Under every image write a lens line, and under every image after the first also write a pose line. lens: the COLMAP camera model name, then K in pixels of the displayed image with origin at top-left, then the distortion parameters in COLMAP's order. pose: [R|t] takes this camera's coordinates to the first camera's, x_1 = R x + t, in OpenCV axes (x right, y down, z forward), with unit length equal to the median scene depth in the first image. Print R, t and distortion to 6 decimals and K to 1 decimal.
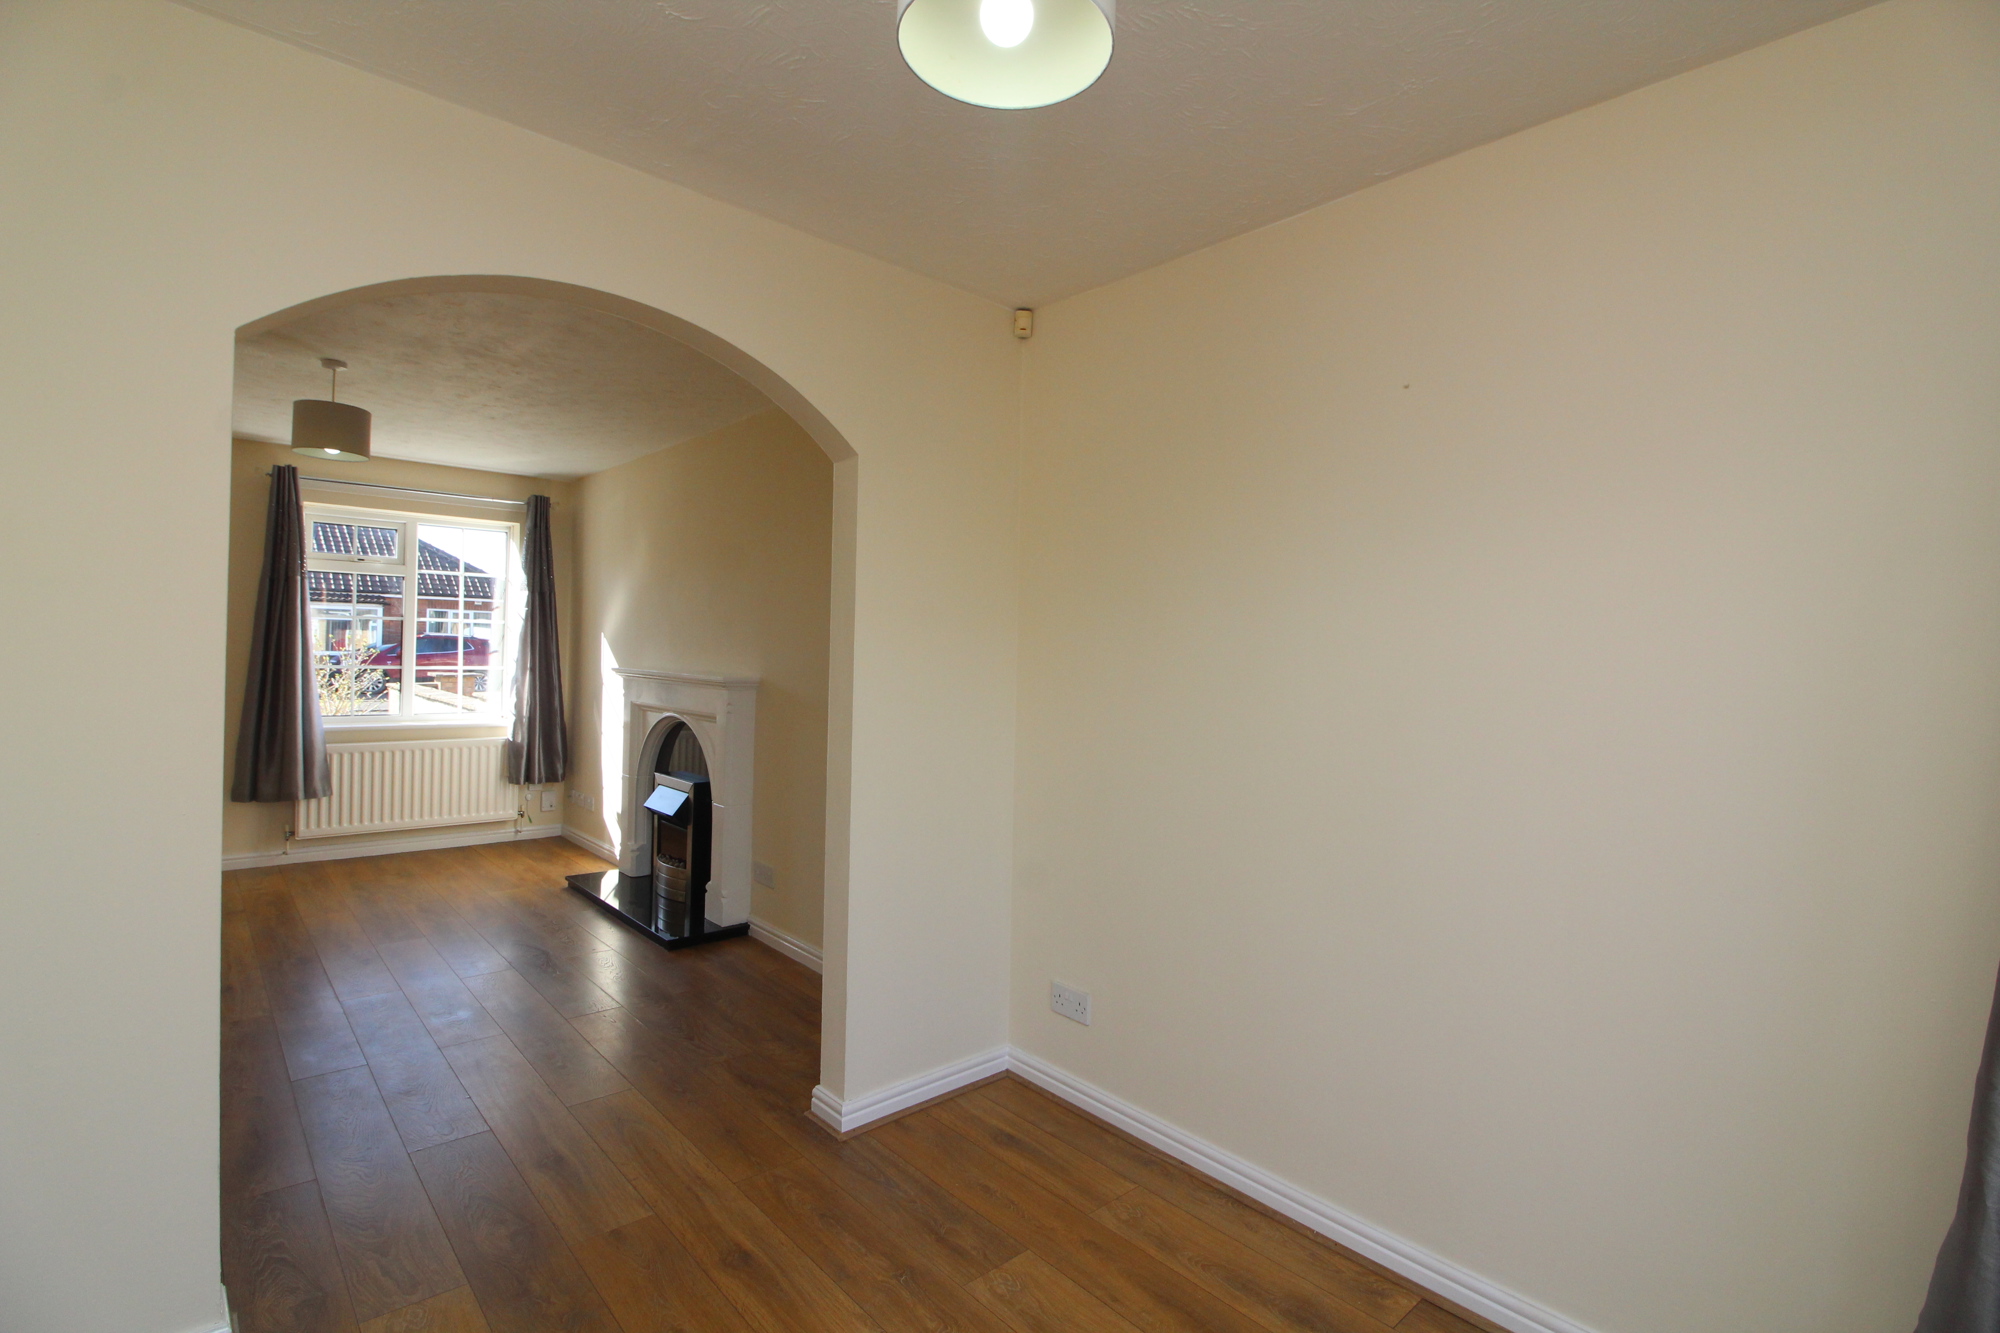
lens RADIAL K [[937.3, 0, 1018.8], [0, 937.3, 656.6], [0, 0, 1]] dist [0.003151, -0.013546]
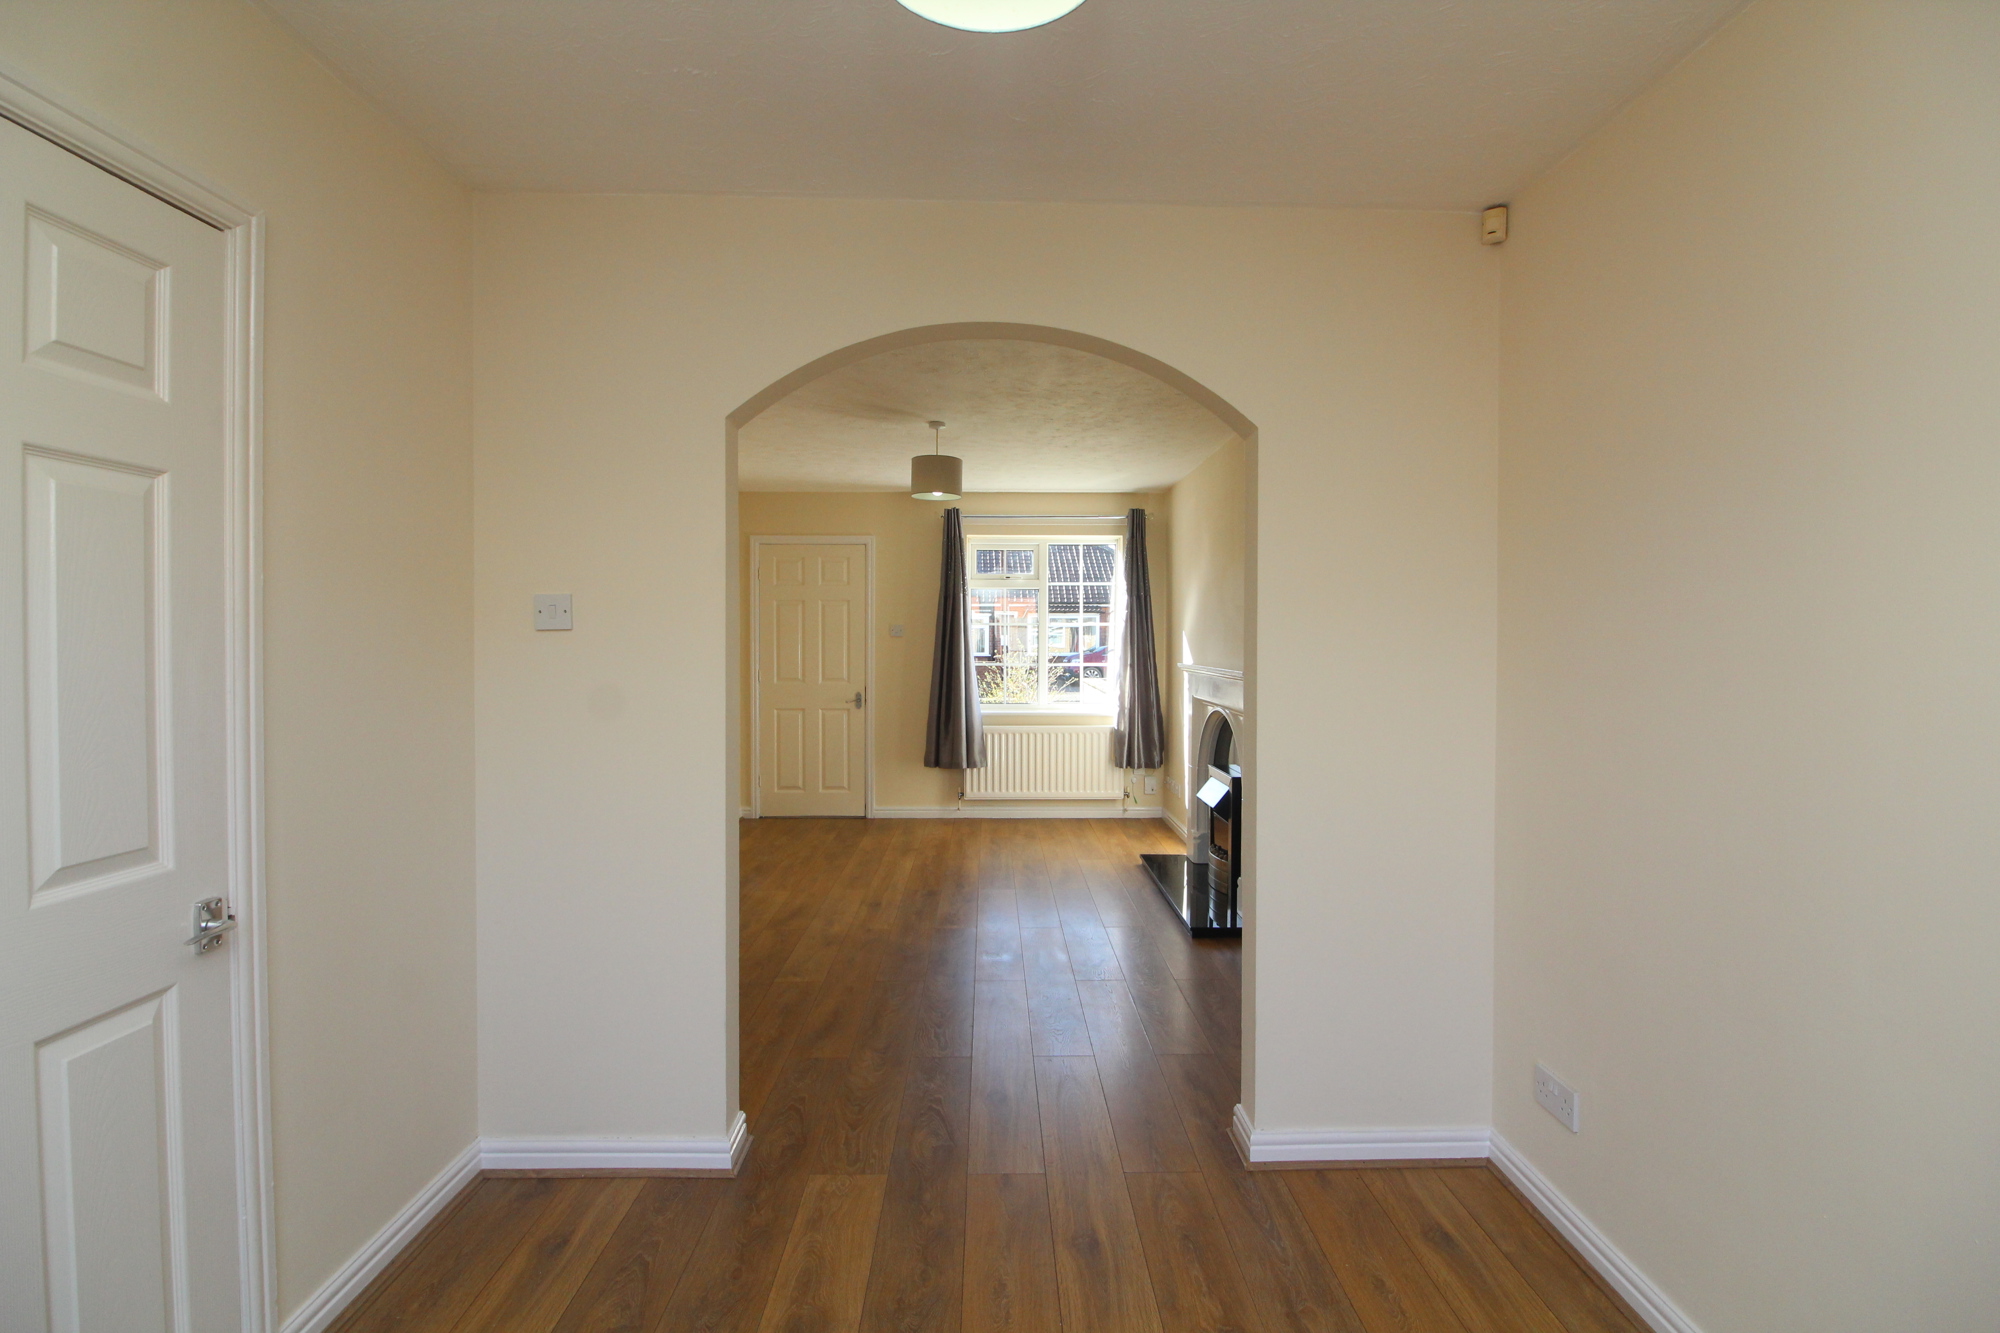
lens RADIAL K [[937.8, 0, 1004.4], [0, 937.8, 663.2], [0, 0, 1]] dist [-0.000629, -0.014272]
pose [[0.750360, -0.006105, -0.661001, 0.118987], [0.013126, 0.999898, 0.005665, 0.002495], [0.660899, -0.012927, 0.750364, 0.072183]]
